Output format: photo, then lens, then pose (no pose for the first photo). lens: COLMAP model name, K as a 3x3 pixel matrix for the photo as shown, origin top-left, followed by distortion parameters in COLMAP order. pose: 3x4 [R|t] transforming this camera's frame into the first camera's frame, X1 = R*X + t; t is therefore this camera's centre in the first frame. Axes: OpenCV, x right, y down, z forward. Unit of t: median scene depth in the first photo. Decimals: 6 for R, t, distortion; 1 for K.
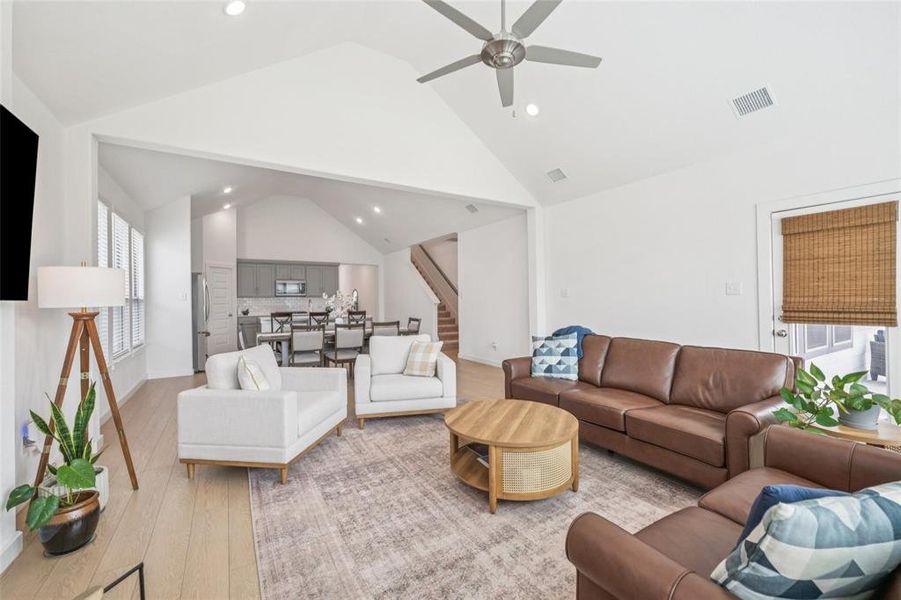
lens RADIAL K [[366.9, 0, 447.5], [0, 366.9, 293.7], [0, 0, 1]] dist [-0.007544, 0.000864]
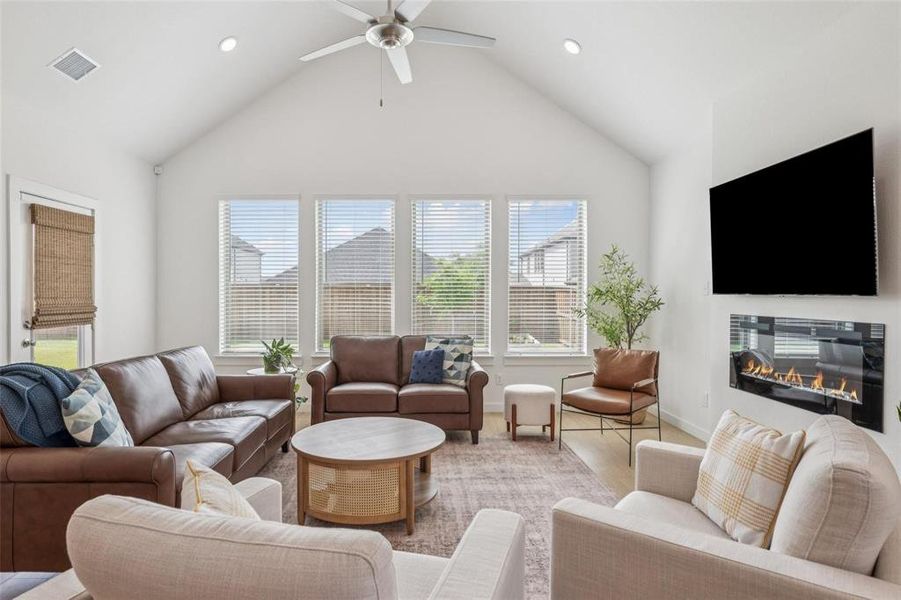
lens RADIAL K [[495.6, 0, 430.7], [0, 495.6, 305.8], [0, 0, 1]] dist [0.001865, 0.000342]
pose [[-0.856184, -0.002628, 0.516664, -0.327898], [0.000508, 0.999982, 0.005929, 0.015602], [-0.516670, 0.005339, -0.856168, 1.133168]]
